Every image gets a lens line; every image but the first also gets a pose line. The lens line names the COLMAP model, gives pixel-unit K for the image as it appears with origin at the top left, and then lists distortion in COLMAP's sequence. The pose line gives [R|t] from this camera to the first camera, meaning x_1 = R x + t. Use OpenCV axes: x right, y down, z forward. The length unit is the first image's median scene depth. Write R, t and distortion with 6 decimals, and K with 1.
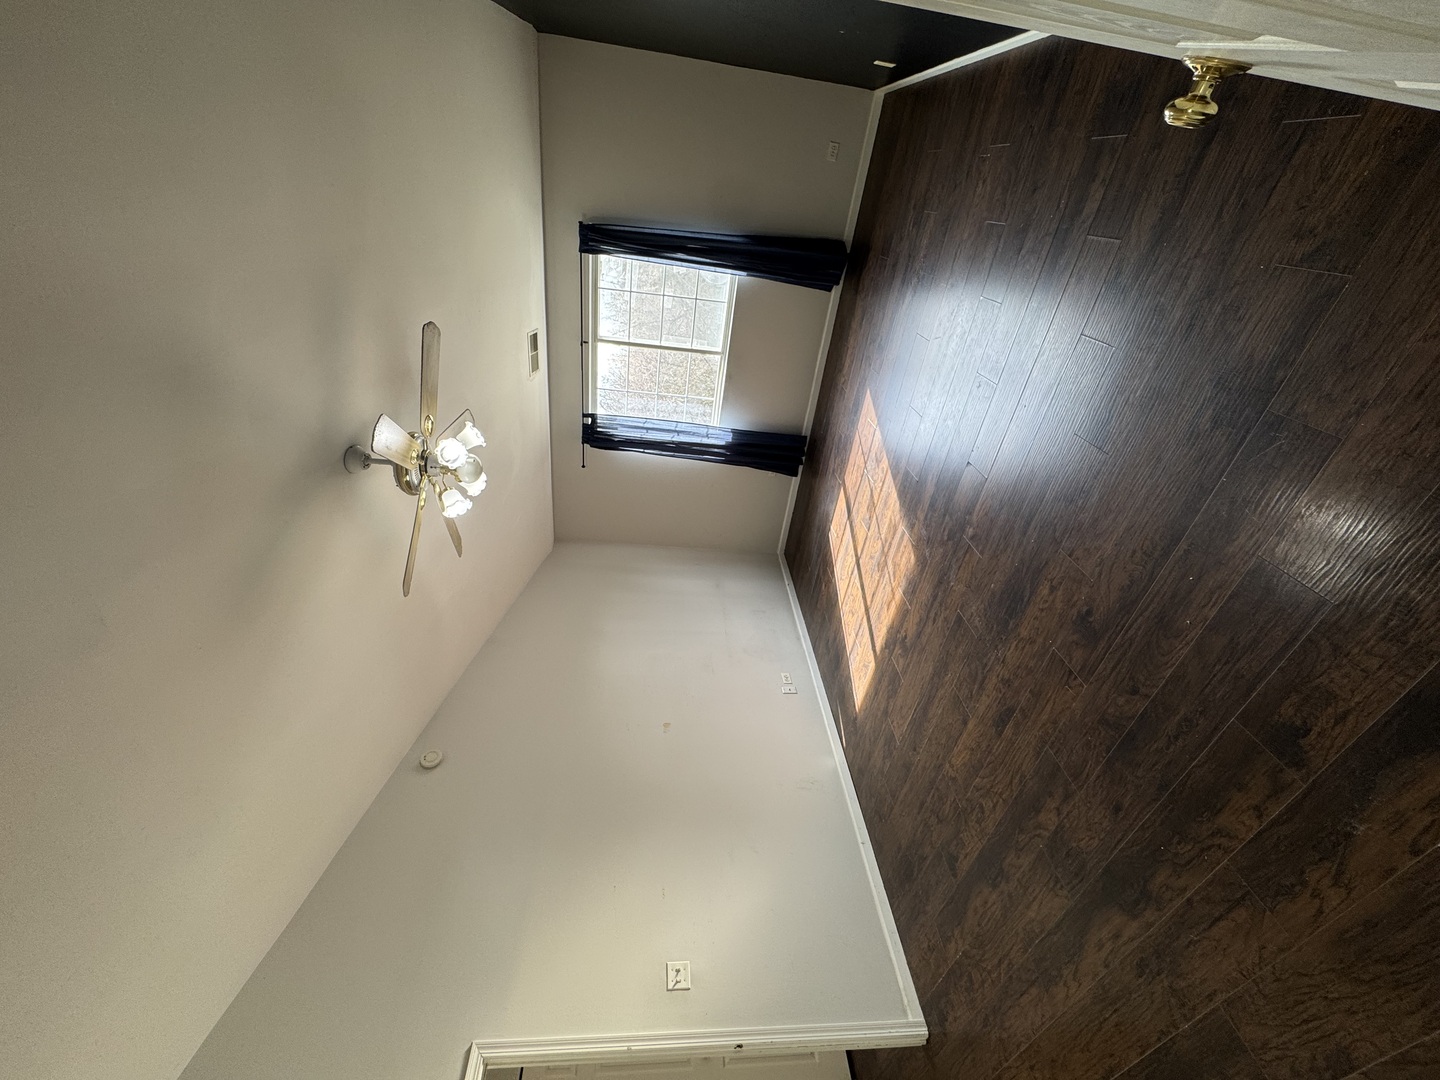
lens RADIAL K [[574.1, 0, 717.7], [0, 574.1, 540.8], [0, 0, 1]] dist [-0.003020, 0.000656]
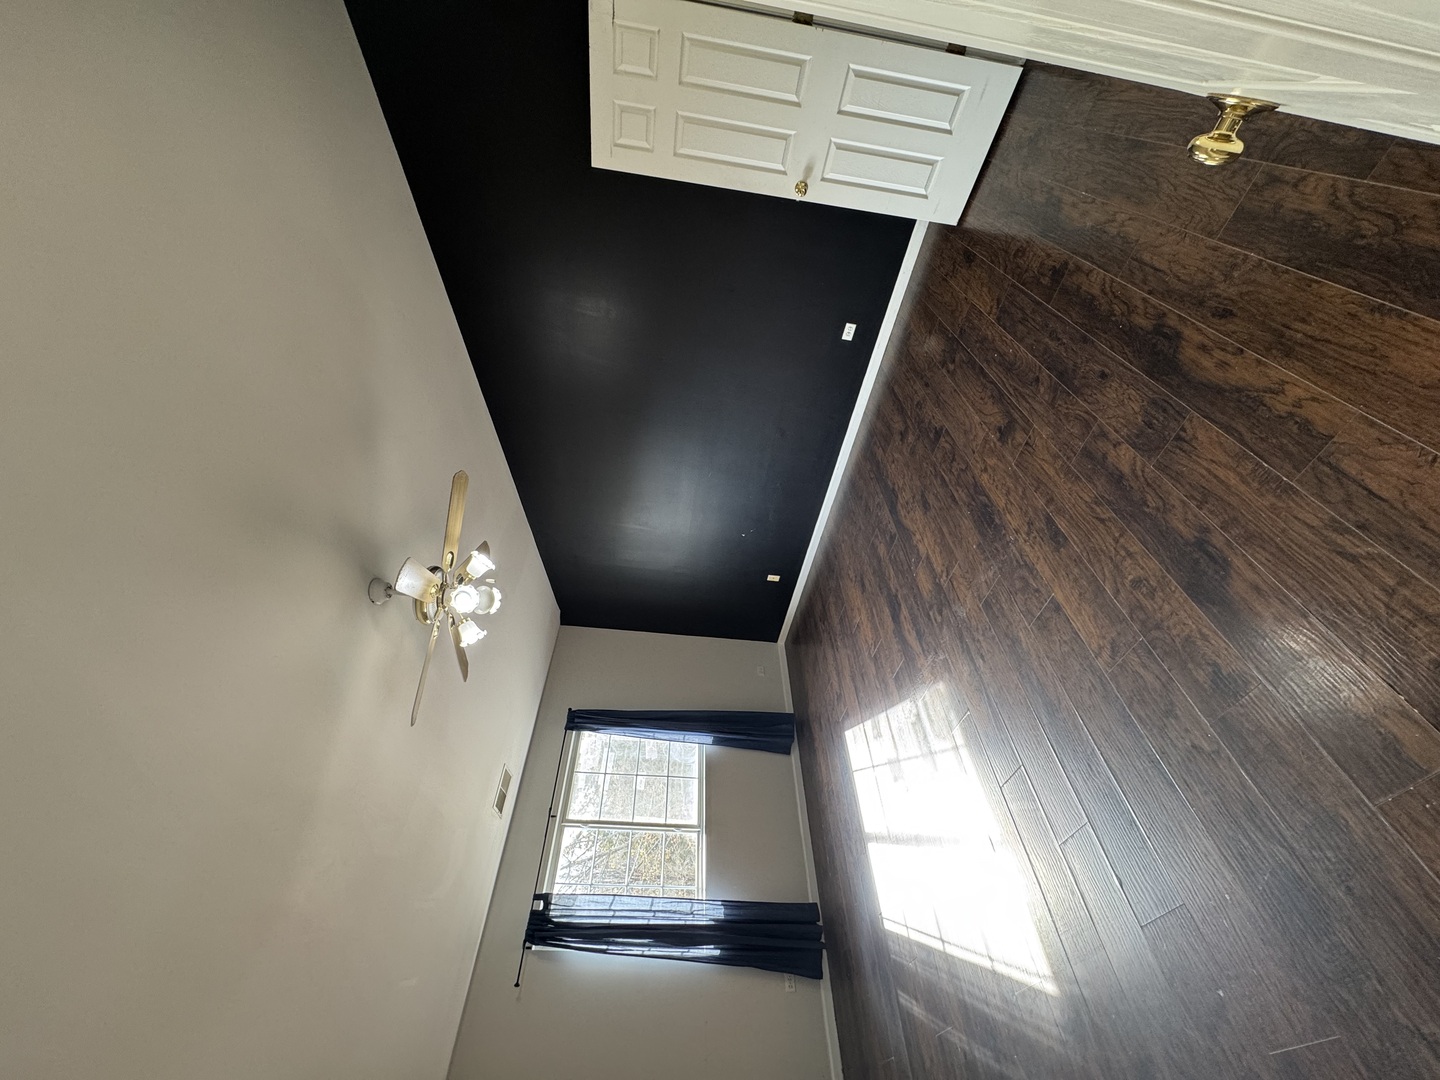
lens RADIAL K [[574.1, 0, 717.7], [0, 574.1, 540.8], [0, 0, 1]] dist [-0.003020, 0.000656]
pose [[0.987820, -0.037321, 0.151058, -0.112153], [0.154904, 0.144098, -0.977364, 0.691819], [0.014709, 0.988859, 0.148124, 0.524410]]
